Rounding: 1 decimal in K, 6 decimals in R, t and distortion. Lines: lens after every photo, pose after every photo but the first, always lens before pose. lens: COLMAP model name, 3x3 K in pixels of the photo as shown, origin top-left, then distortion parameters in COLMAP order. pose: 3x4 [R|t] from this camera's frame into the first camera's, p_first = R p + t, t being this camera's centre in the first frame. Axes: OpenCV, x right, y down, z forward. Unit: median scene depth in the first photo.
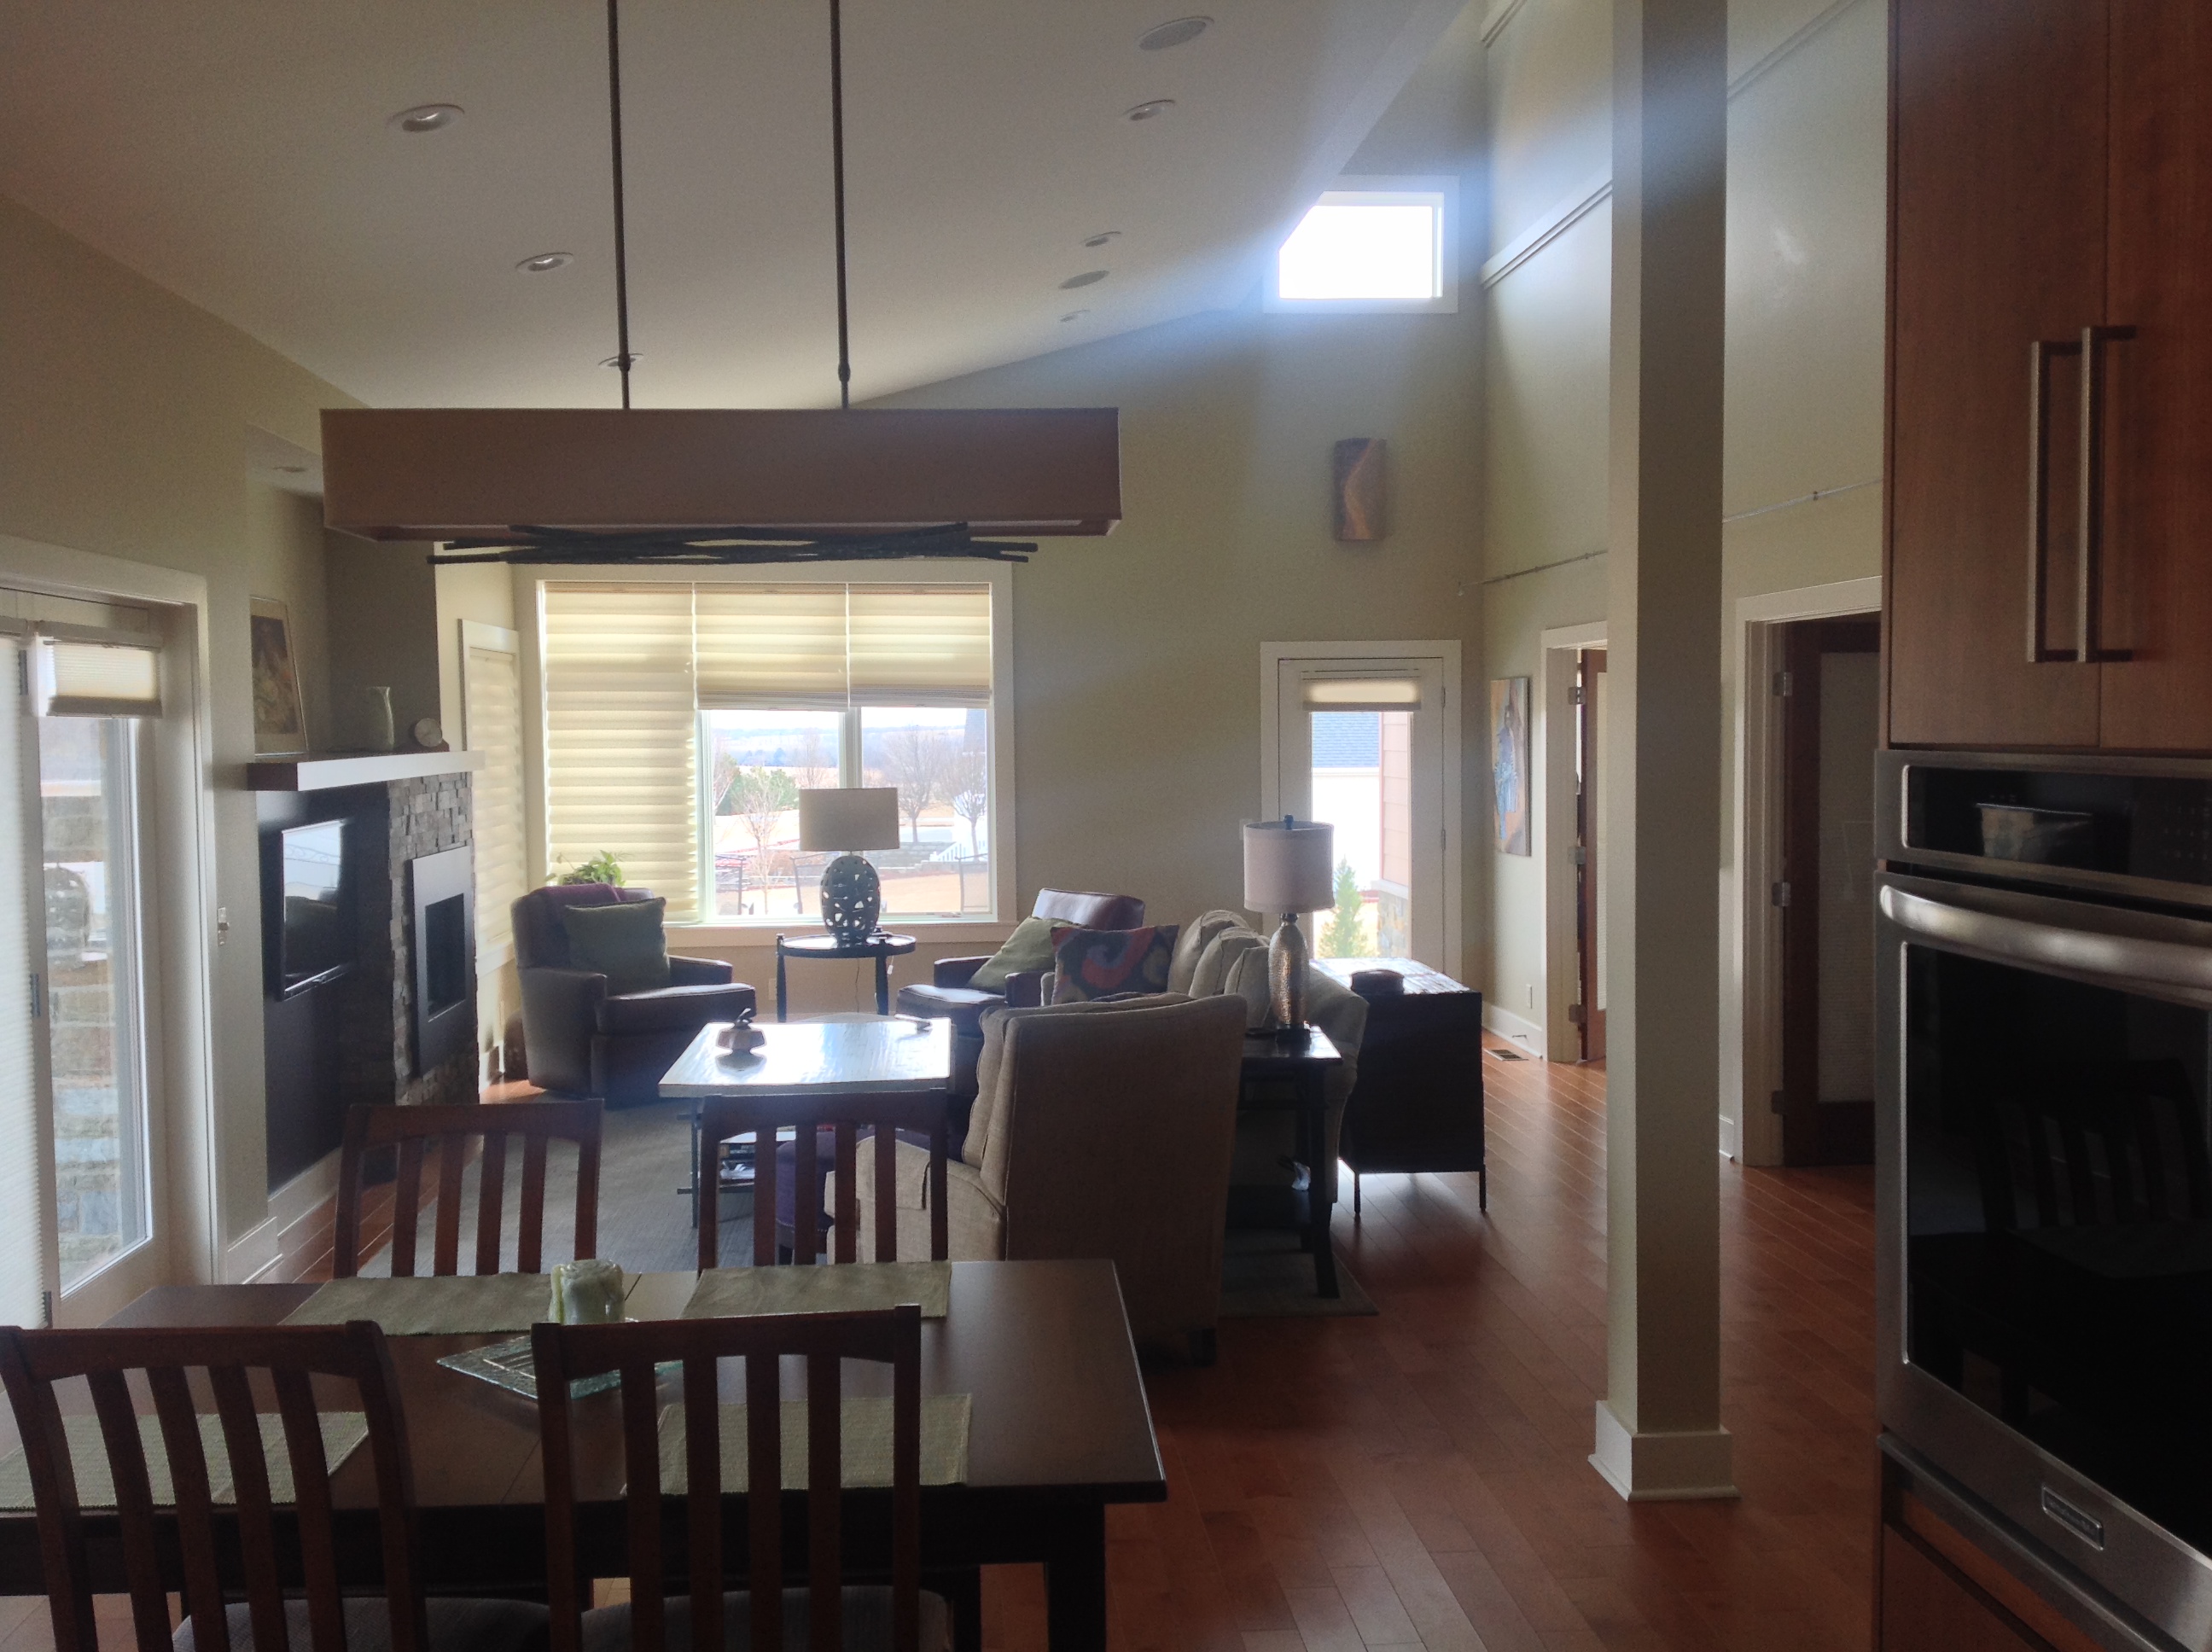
lens RADIAL K [[2047.1, 0, 1106.0], [0, 2047.1, 826.0], [0, 0, 1]] dist [0.062521, 0.001062]
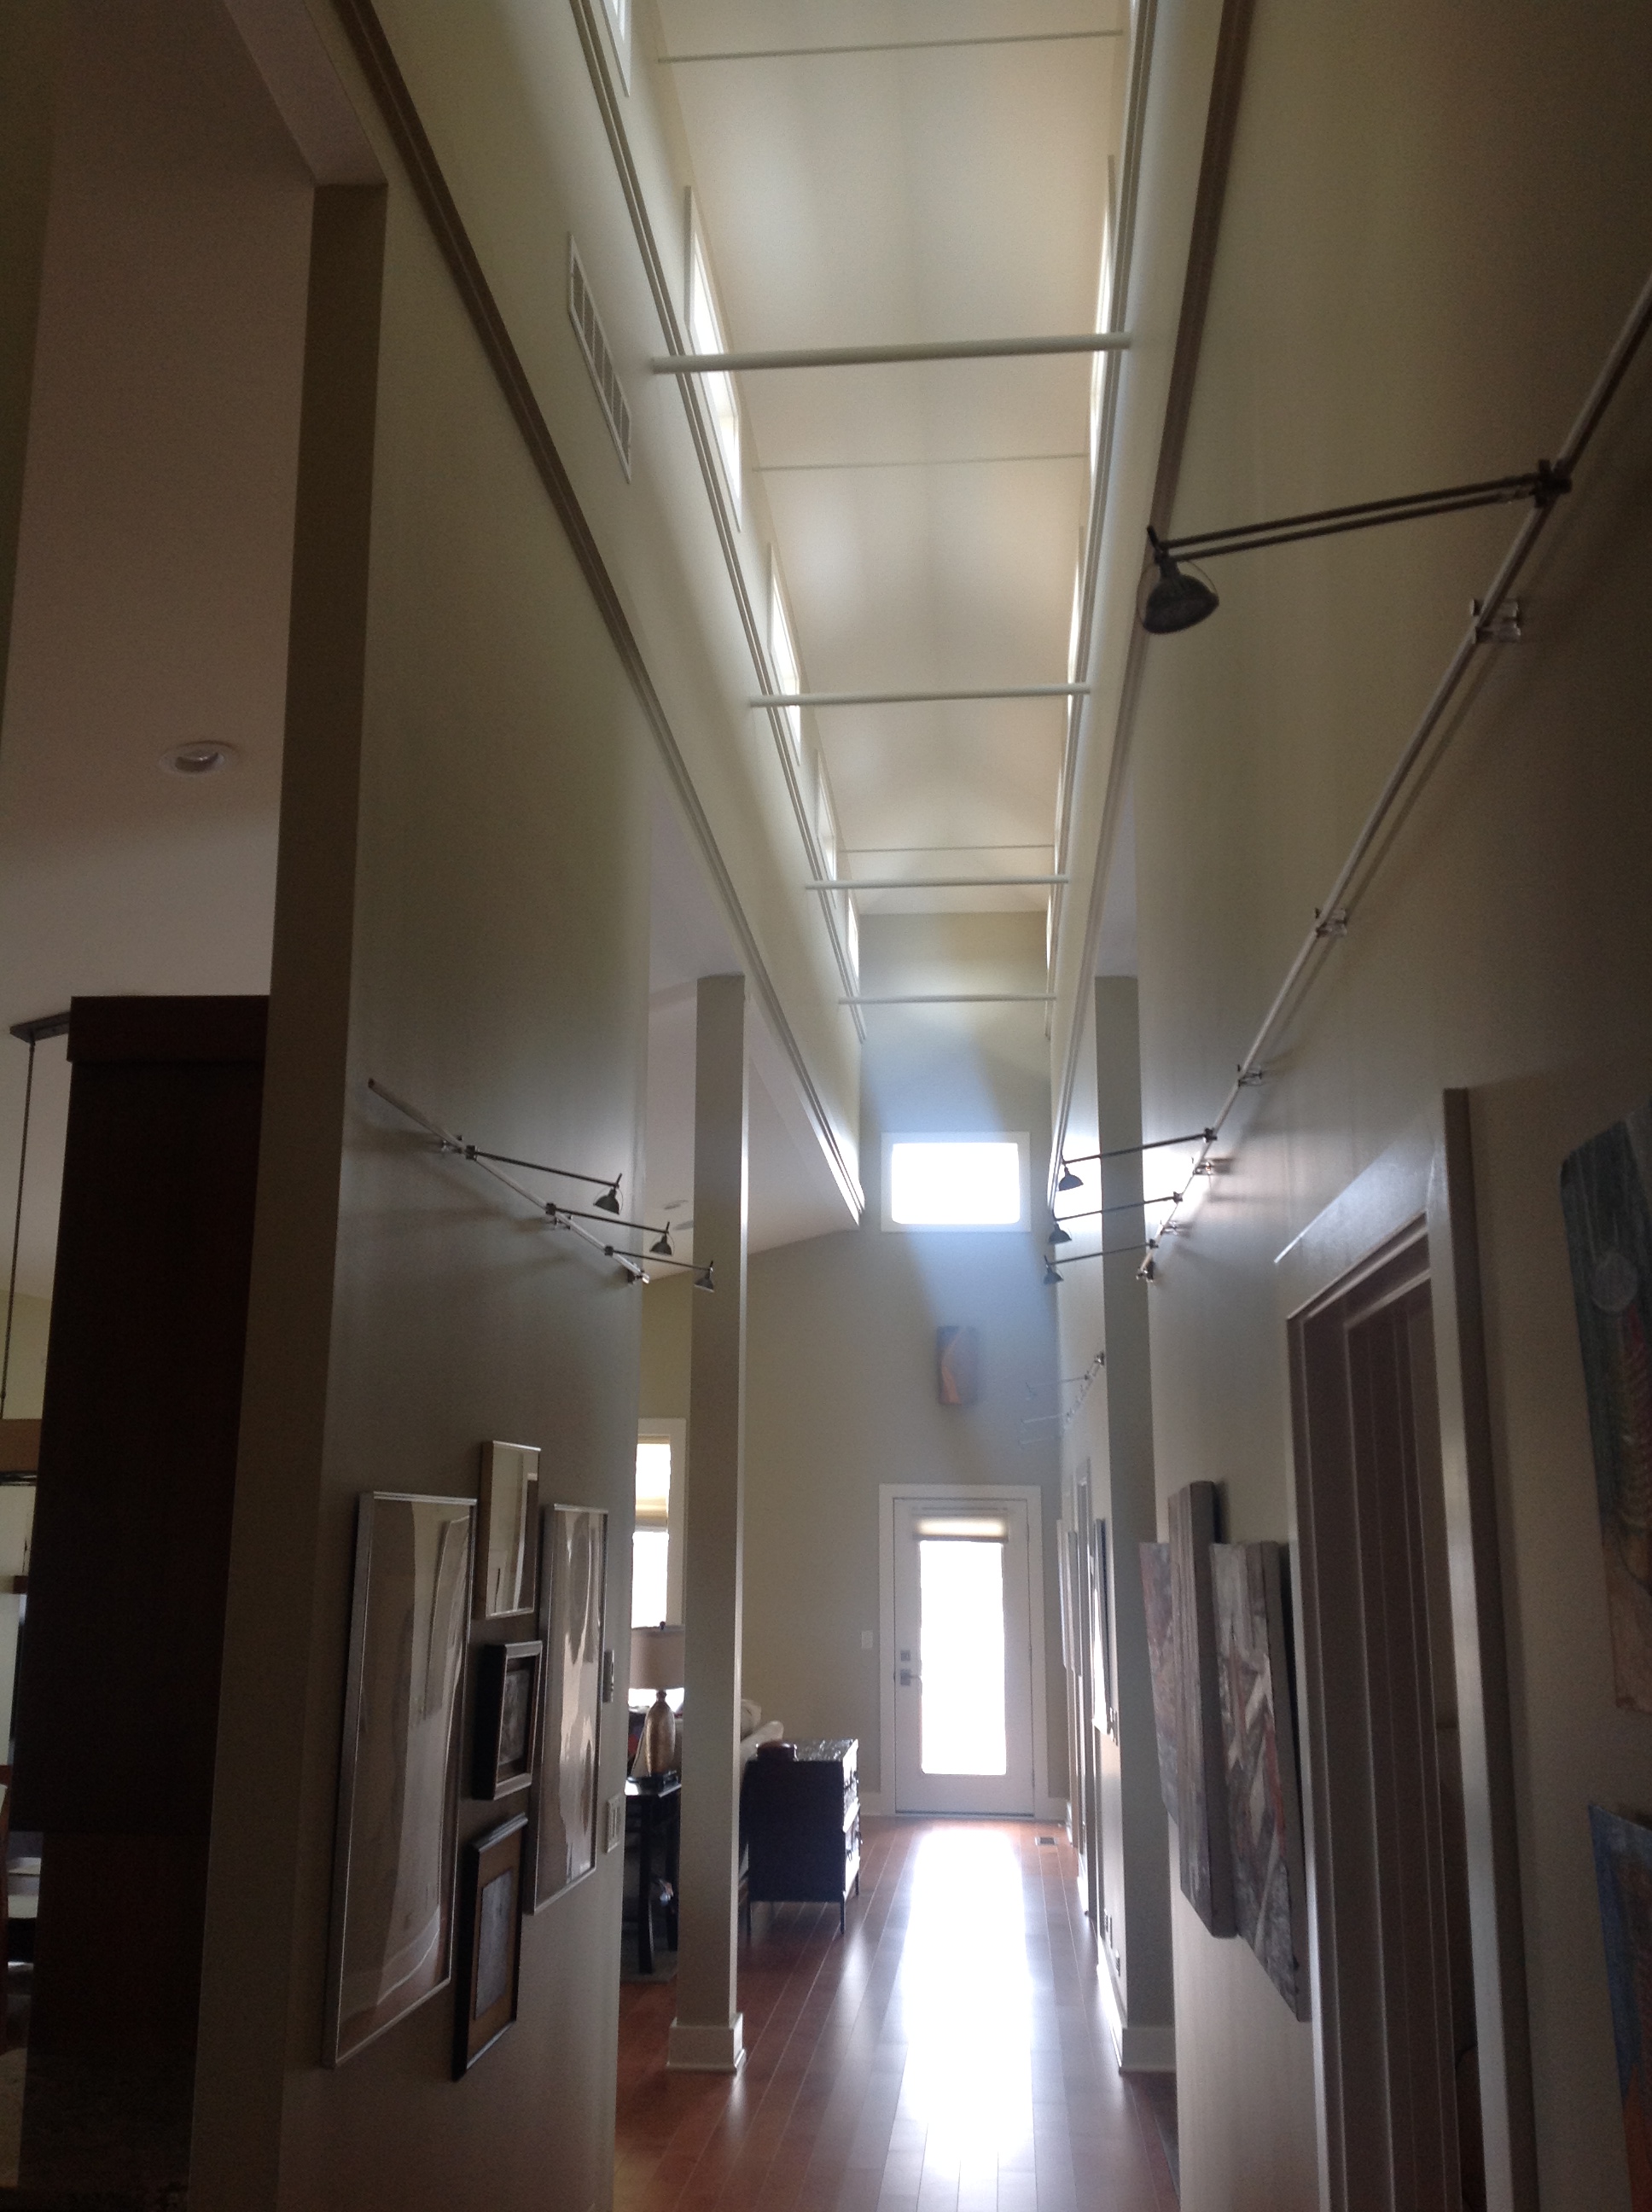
lens RADIAL K [[2047.1, 0, 826.0], [0, 2047.1, 1106.0], [0, 0, 1]] dist [0.062521, 0.001062]
pose [[0.985594, -0.015605, -0.168408, 0.258850], [-0.027030, 0.968402, -0.247927, -0.001249], [0.166956, 0.248908, 0.954029, -0.270135]]
